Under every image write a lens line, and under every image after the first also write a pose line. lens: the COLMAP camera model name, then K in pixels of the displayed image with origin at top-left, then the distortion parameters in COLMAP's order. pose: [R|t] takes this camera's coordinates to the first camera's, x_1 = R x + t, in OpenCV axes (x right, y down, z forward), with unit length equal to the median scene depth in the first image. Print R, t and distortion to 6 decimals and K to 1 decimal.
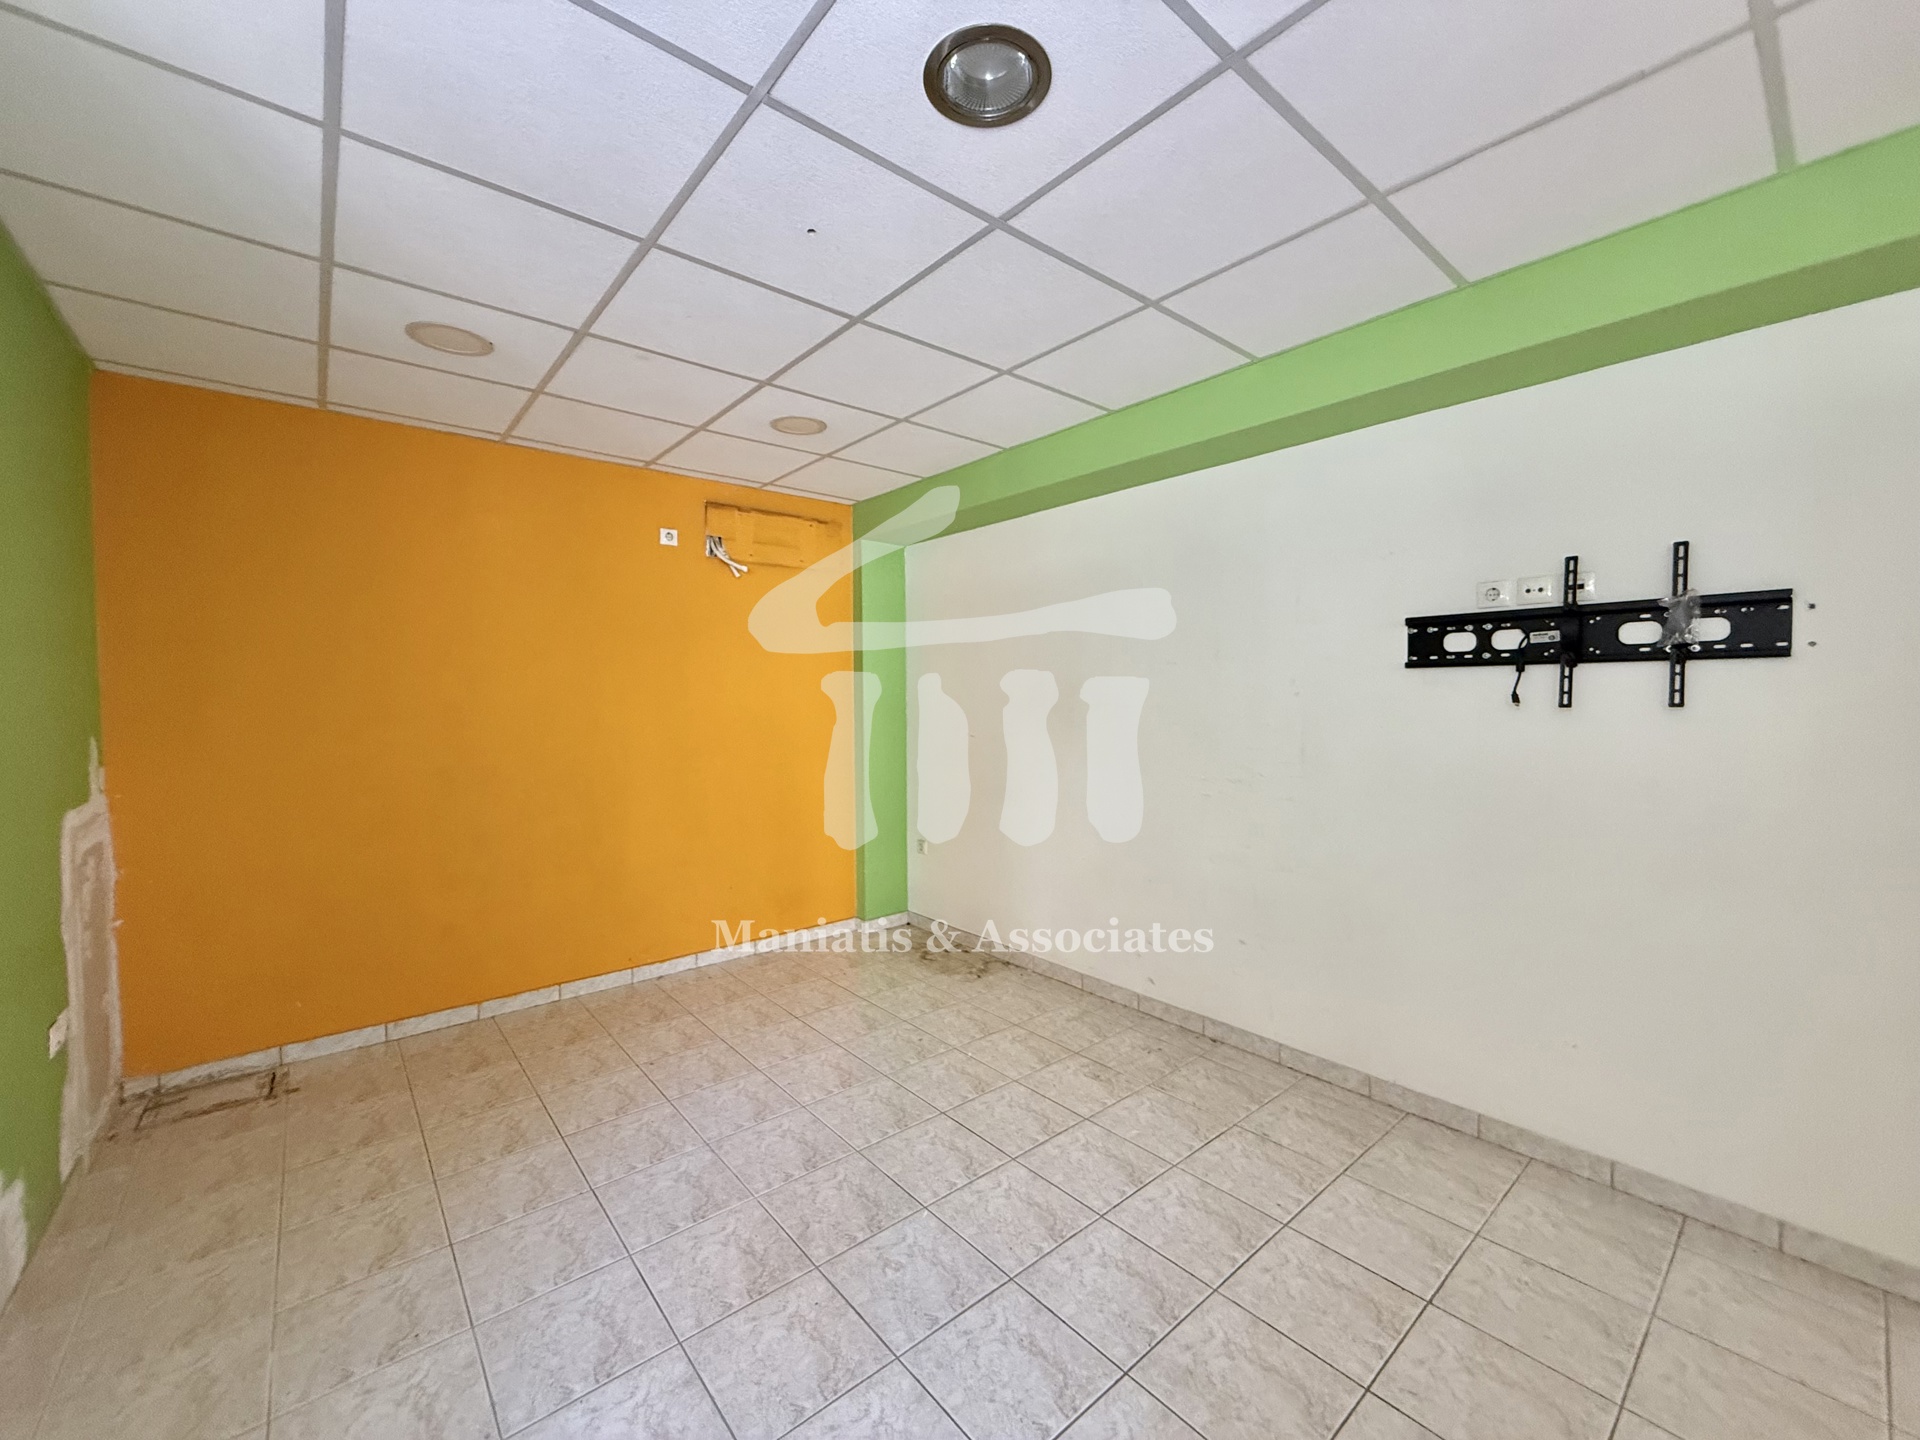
lens RADIAL K [[765.4, 0, 951.0], [0, 765.4, 716.2], [0, 0, 1]] dist [-0.001816, 0.000668]
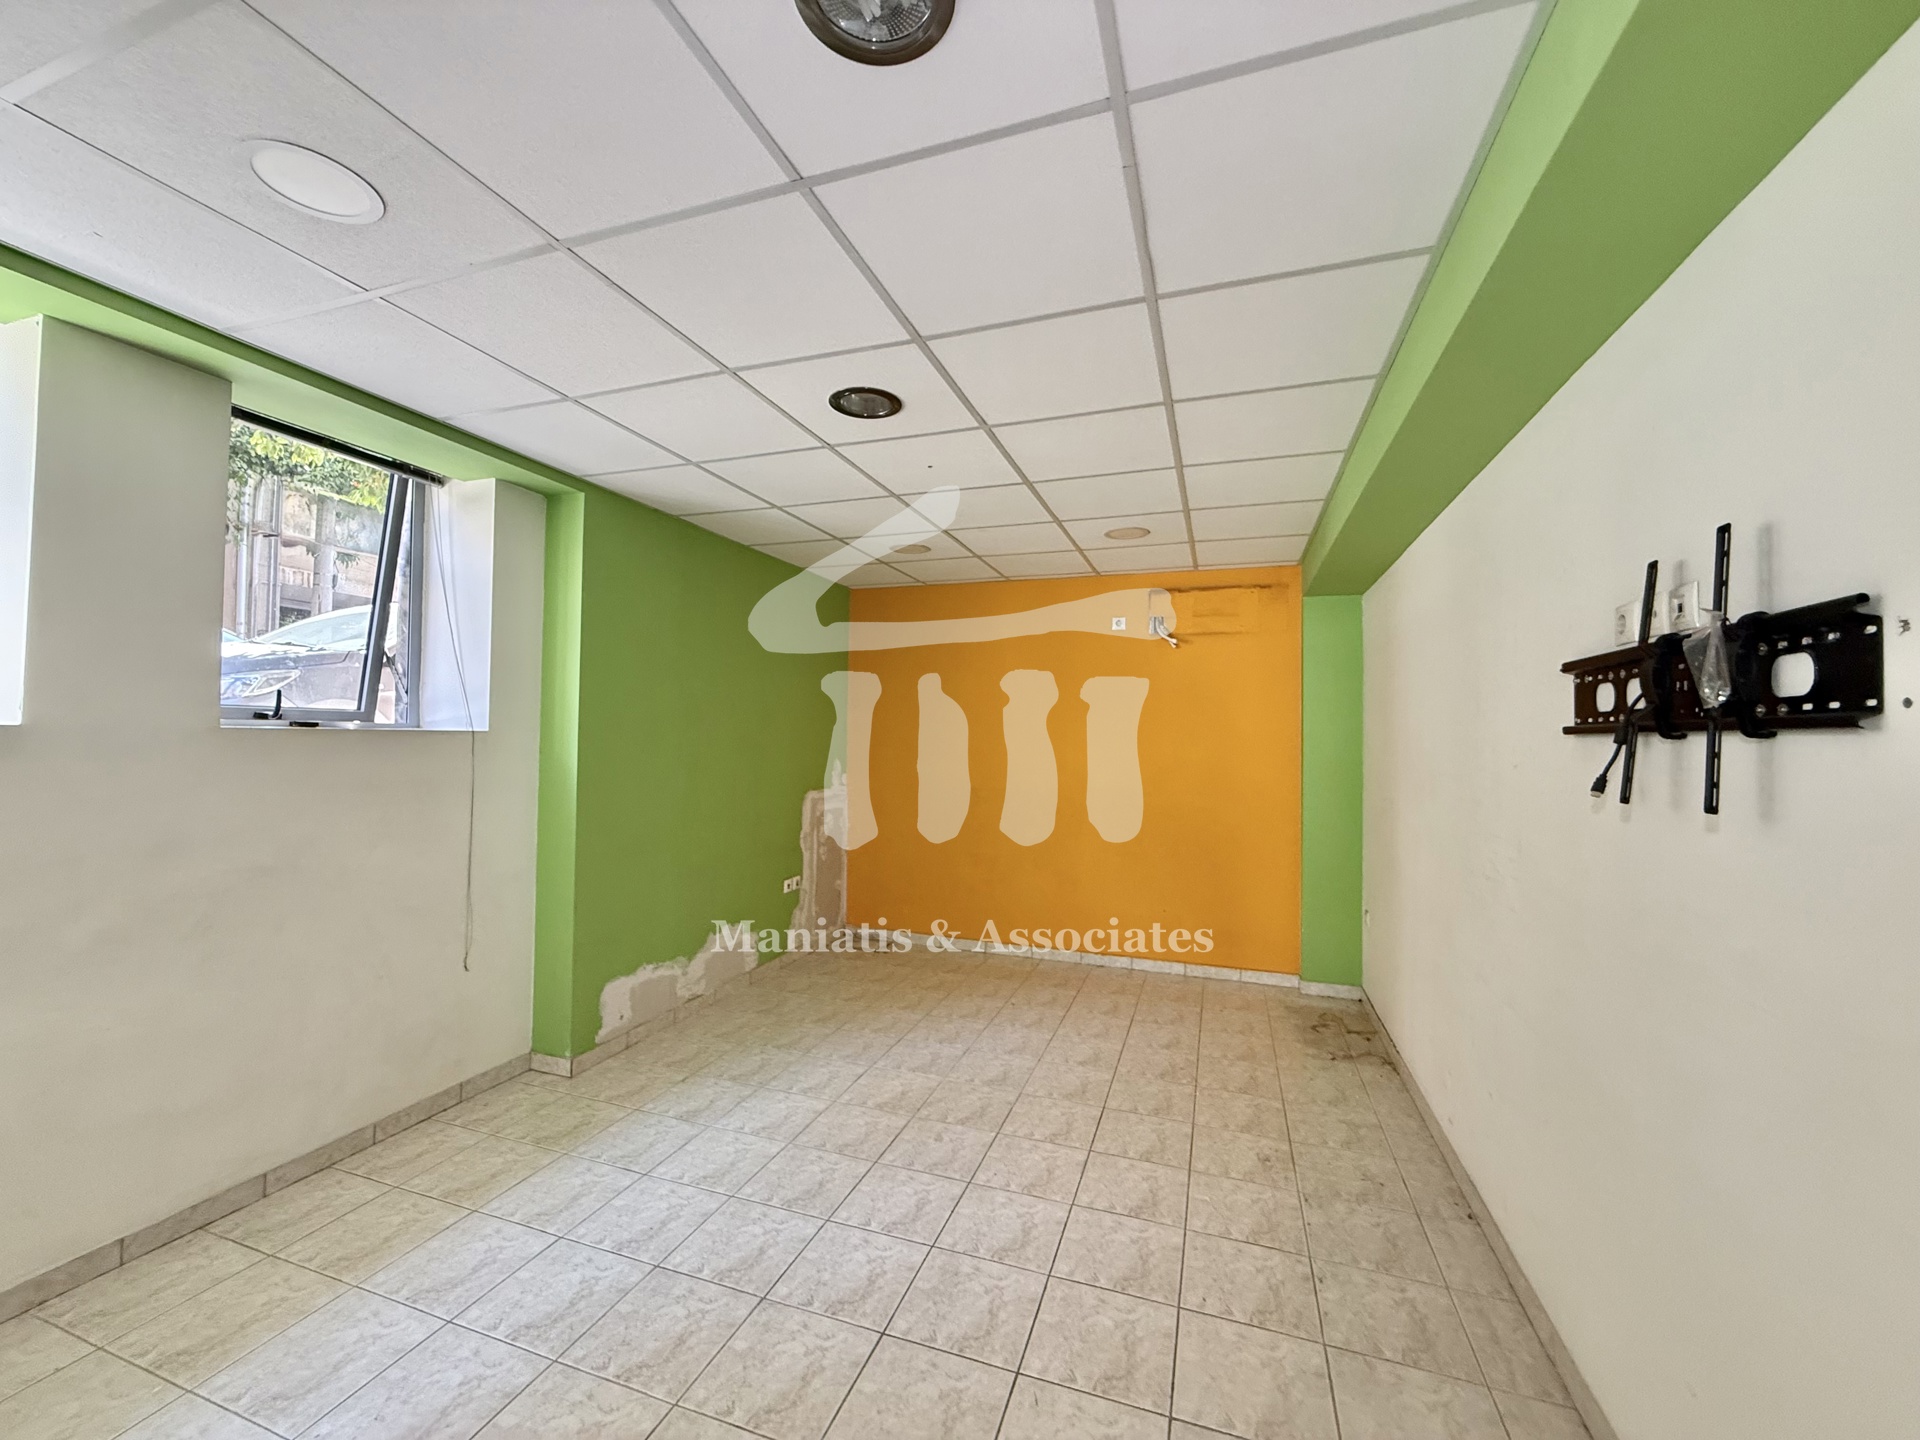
lens RADIAL K [[765.4, 0, 955.8], [0, 765.4, 717.8], [0, 0, 1]] dist [-0.001816, 0.000668]
pose [[0.509595, -0.007208, -0.860384, 0.975006], [-0.042499, 0.998533, -0.033537, -0.034177], [0.859364, 0.053656, 0.508541, 0.188682]]
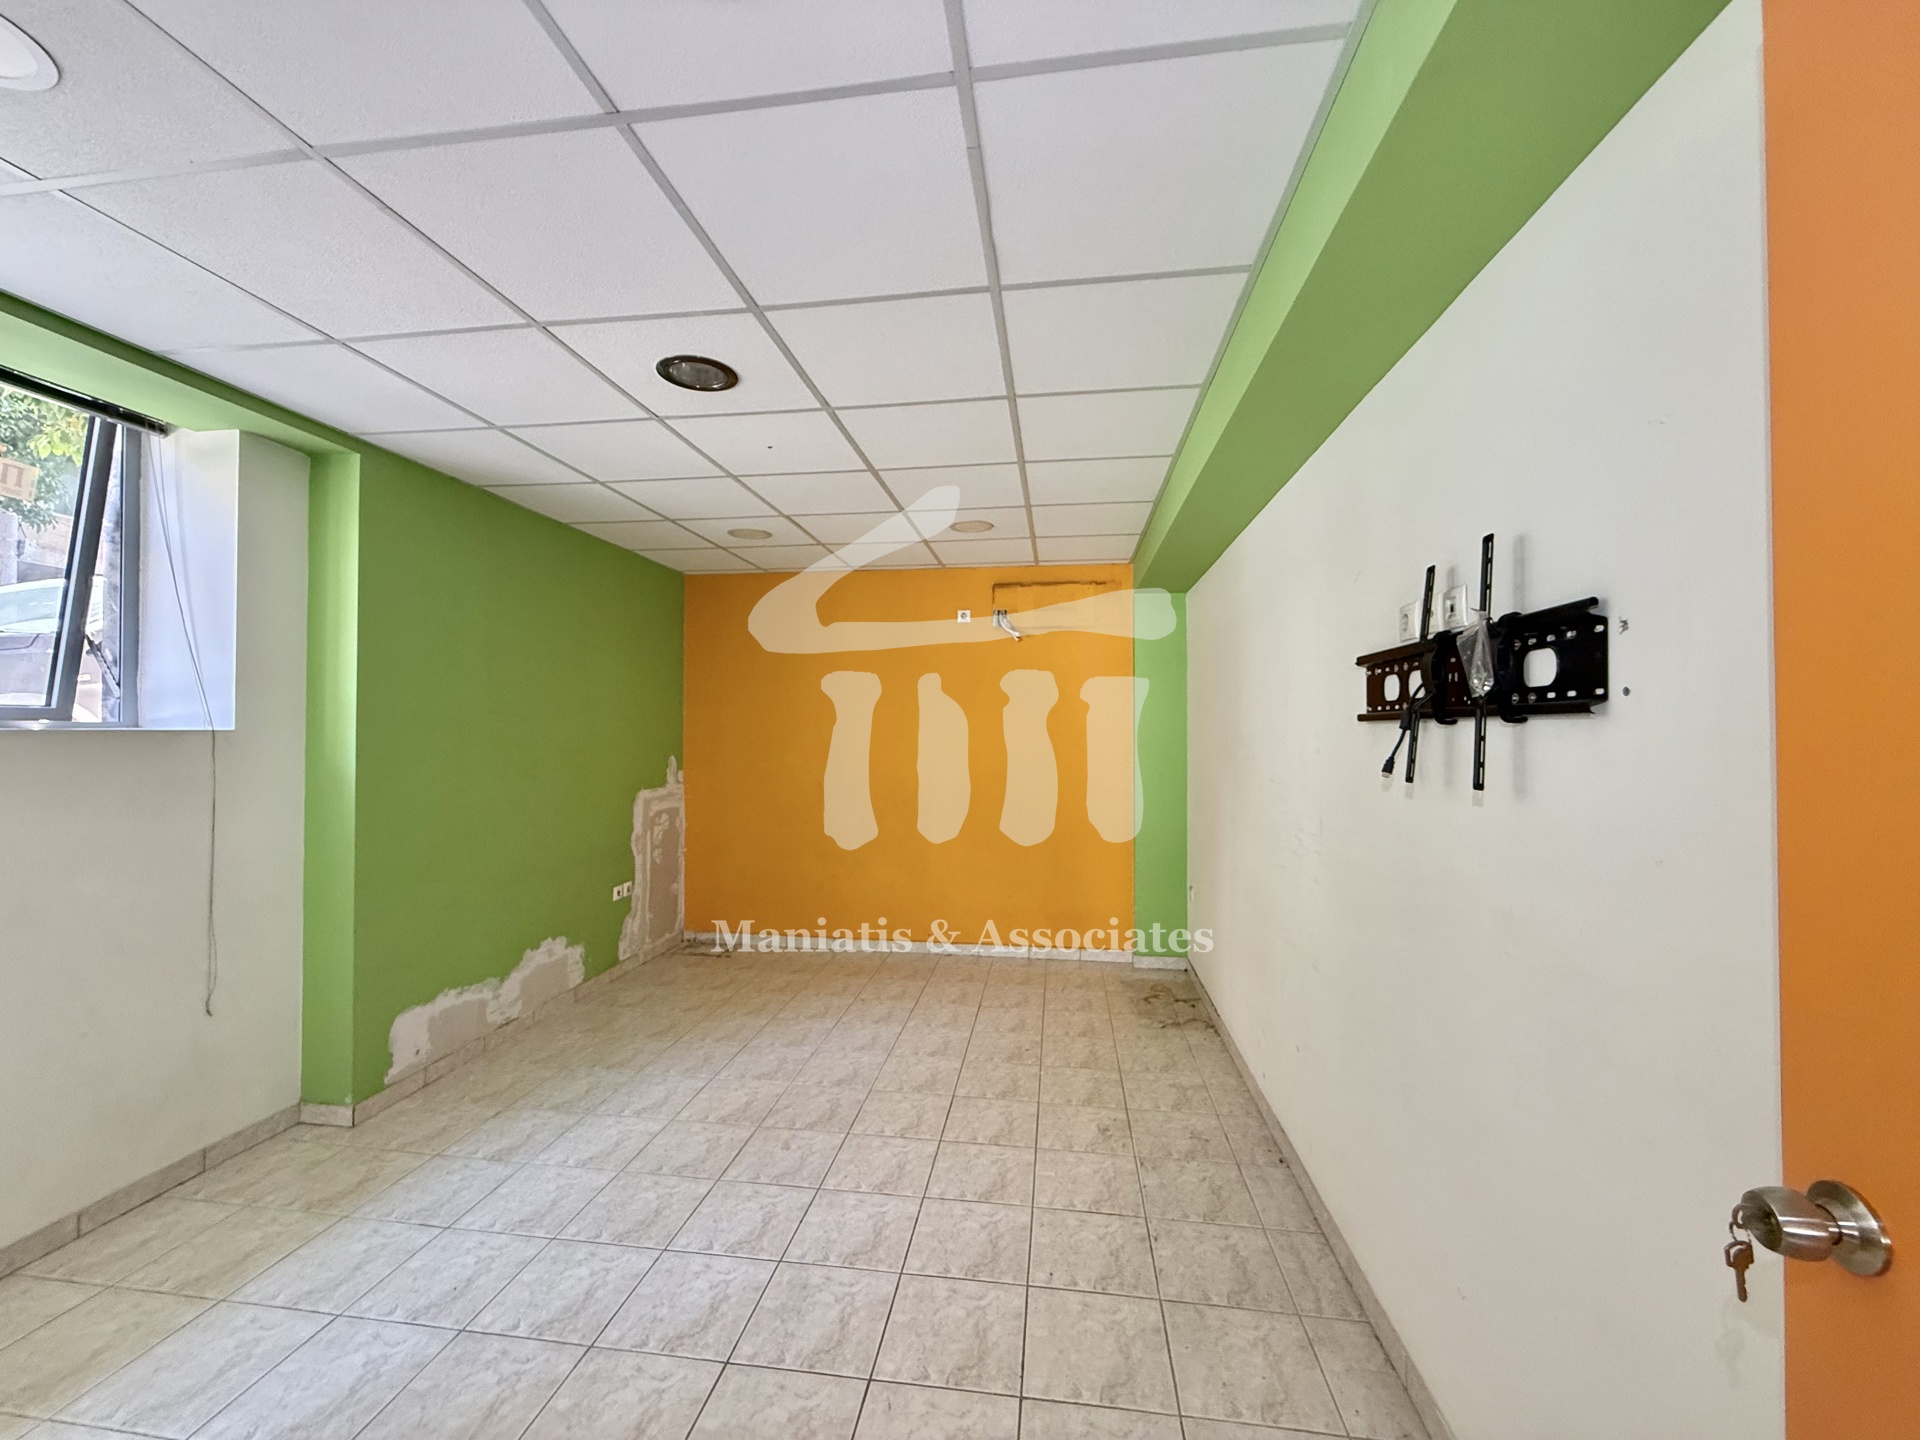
lens RADIAL K [[765.4, 0, 955.9], [0, 765.4, 718.2], [0, 0, 1]] dist [-0.001816, 0.000668]
pose [[0.669887, -0.003679, -0.742454, 0.958414], [-0.027860, 0.999159, -0.030088, -0.034569], [0.741941, 0.040840, 0.669221, 0.200888]]
